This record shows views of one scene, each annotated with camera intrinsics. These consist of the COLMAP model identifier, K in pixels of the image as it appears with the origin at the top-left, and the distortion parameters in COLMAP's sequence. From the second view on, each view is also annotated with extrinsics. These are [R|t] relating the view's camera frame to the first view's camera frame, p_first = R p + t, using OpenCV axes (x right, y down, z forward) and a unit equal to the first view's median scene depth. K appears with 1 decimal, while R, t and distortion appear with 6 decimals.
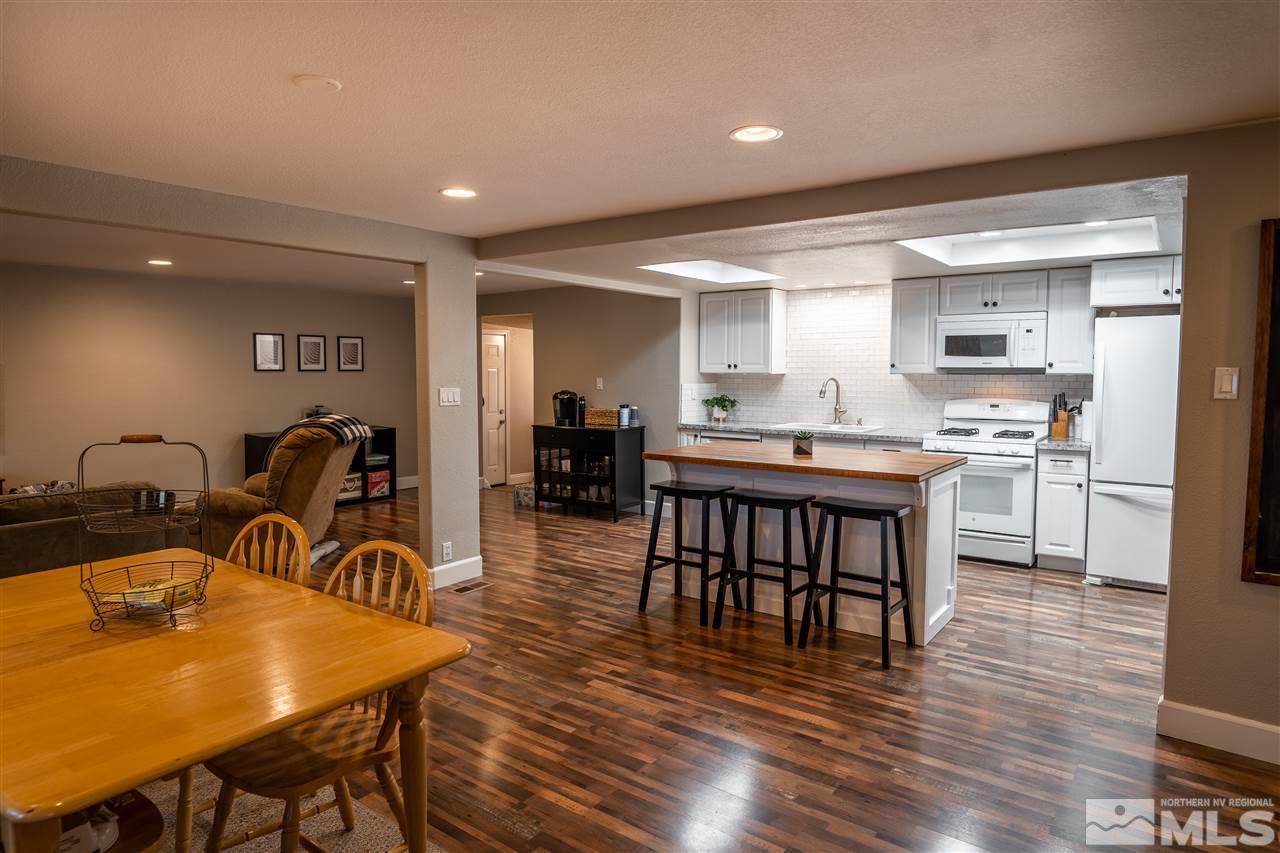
lens RADIAL K [[754.2, 0, 632.6], [0, 754.2, 423.8], [0, 0, 1]] dist [-0.023886, 0.000631]
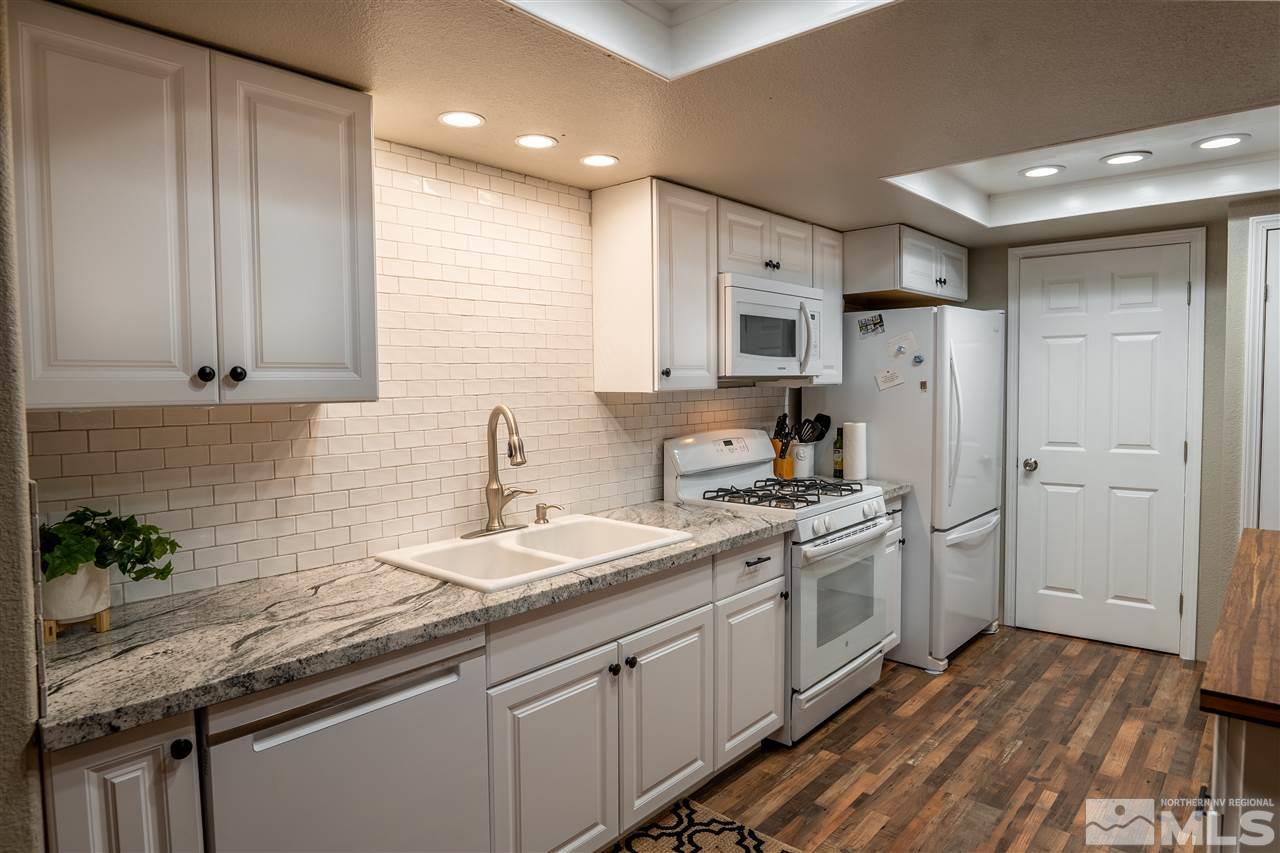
lens RADIAL K [[754.2, 0, 642.9], [0, 754.2, 420.5], [0, 0, 1]] dist [-0.023886, 0.000631]
pose [[0.071727, -0.056575, 0.995819, -0.089141], [0.083208, 0.995249, 0.050550, -0.066864], [-0.993948, 0.079234, 0.076093, 0.899805]]
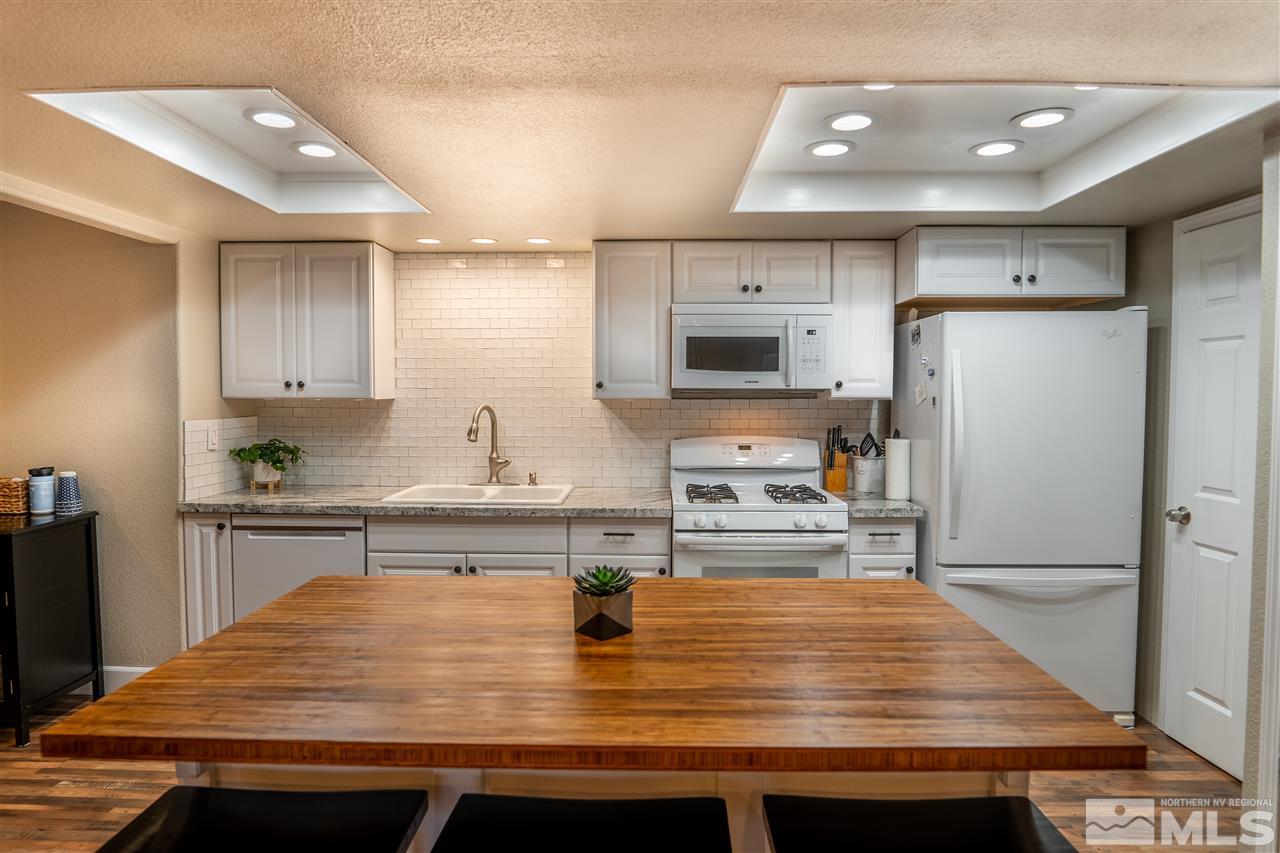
lens RADIAL K [[754.2, 0, 637.5], [0, 754.2, 419.9], [0, 0, 1]] dist [-0.023886, 0.000631]
pose [[0.810430, -0.023486, 0.585365, 0.020905], [0.040105, 0.999076, -0.015440, -0.036387], [-0.584462, 0.035989, 0.810623, 0.461144]]
